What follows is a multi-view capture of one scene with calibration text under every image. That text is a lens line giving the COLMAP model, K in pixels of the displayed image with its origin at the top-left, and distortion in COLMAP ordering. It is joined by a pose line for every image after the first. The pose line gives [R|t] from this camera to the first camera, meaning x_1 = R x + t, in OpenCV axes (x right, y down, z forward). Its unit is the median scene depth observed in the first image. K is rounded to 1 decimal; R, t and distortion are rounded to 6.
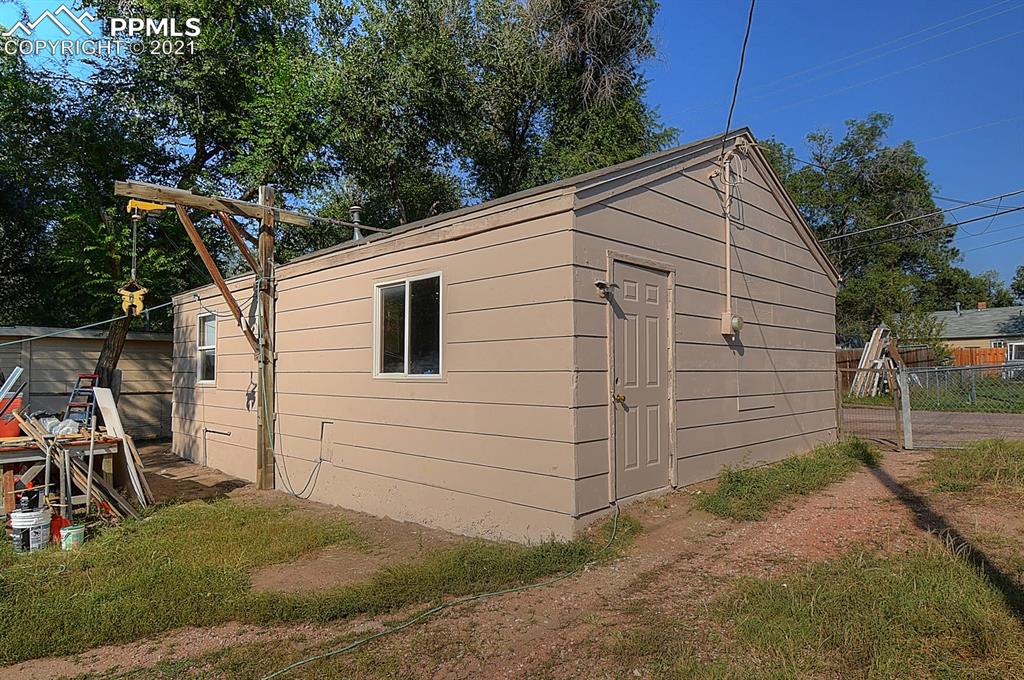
lens RADIAL K [[627.9, 0, 512.0], [0, 627.9, 340.0], [0, 0, 1]] dist [-0.002962, -0.000735]
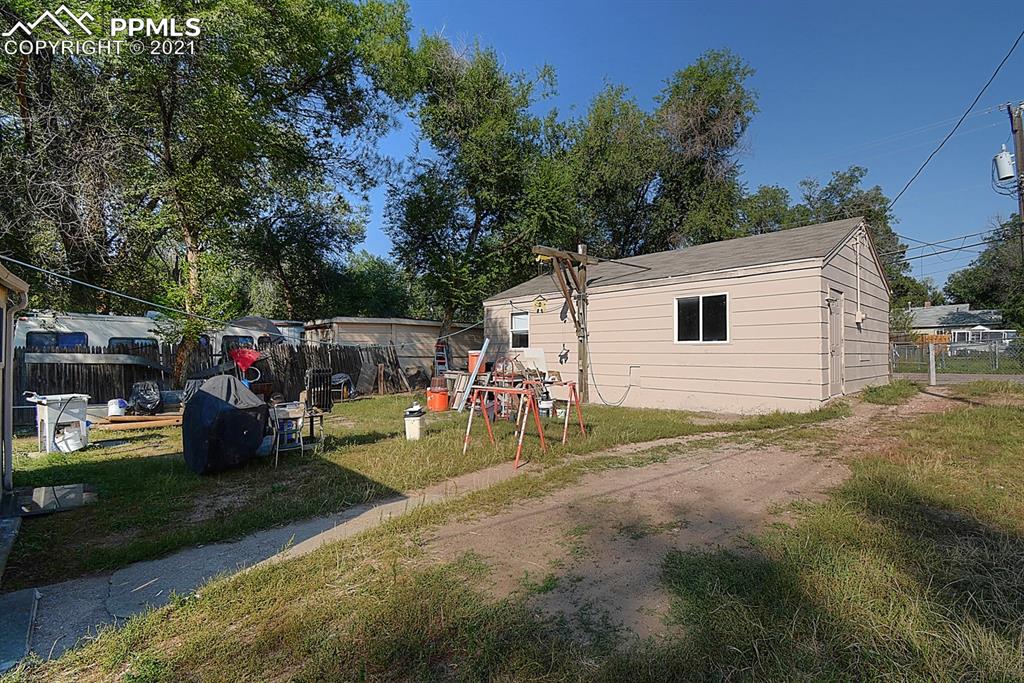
lens RADIAL K [[463.7, 0, 515.4], [0, 463.7, 341.9], [0, 0, 1]] dist [0.019053, -0.026426]
pose [[0.997998, 0.004290, -0.063097, -0.563290], [-0.002552, 0.999616, 0.027600, 0.012554], [0.063191, -0.027384, 0.997626, -0.473343]]
